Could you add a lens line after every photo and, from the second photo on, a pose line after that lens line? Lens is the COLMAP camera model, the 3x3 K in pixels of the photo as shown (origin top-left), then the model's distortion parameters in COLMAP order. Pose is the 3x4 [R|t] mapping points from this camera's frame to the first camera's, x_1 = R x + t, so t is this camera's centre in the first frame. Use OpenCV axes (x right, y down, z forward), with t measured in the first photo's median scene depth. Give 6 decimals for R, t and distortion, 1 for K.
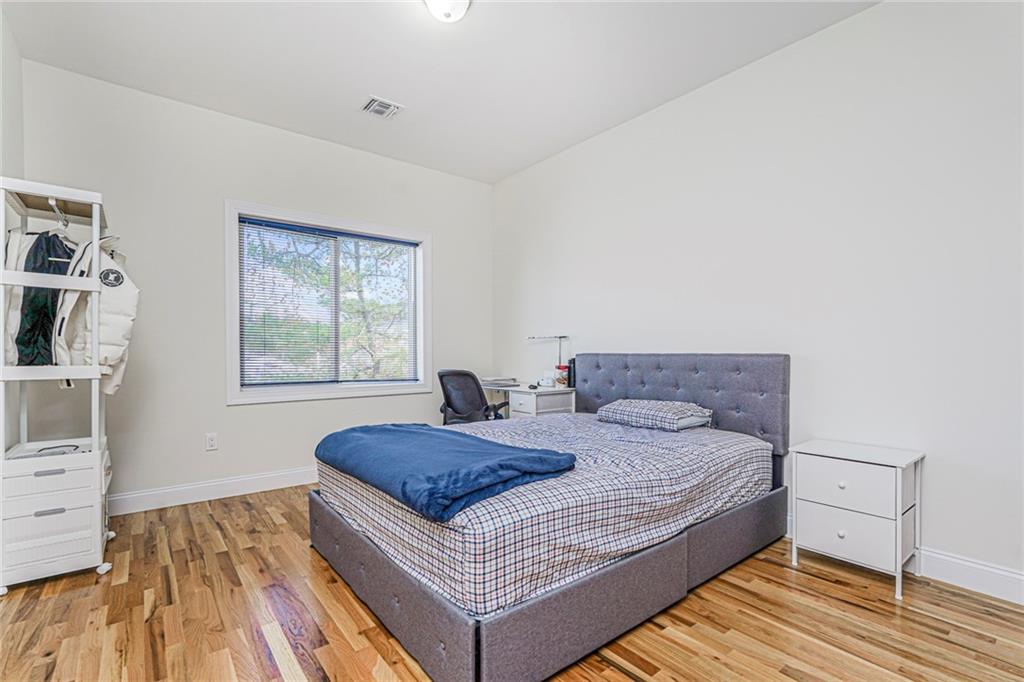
lens RADIAL K [[460.0, 0, 516.2], [0, 460.0, 355.5], [0, 0, 1]] dist [0.000867, 0.000159]
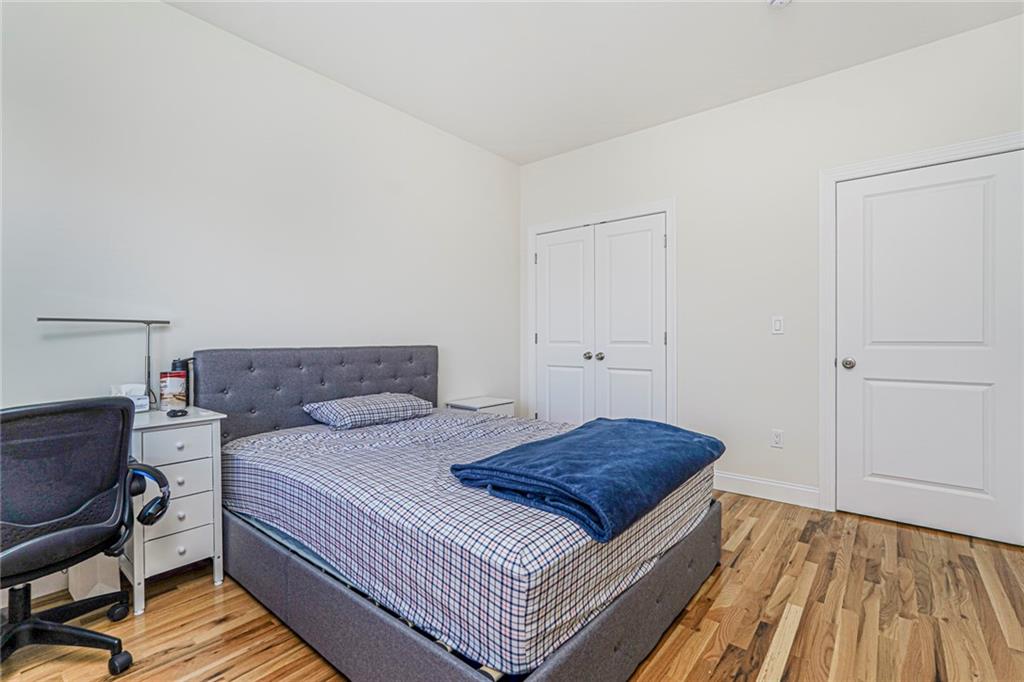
lens RADIAL K [[462.8, 0, 511.5], [0, 462.8, 352.3], [0, 0, 1]] dist [-0.004833, 0.000324]
pose [[-0.195980, -0.016618, 0.980467, -0.814104], [0.016261, 0.999664, 0.020194, -0.006693], [-0.980473, 0.019901, -0.195644, 1.054174]]
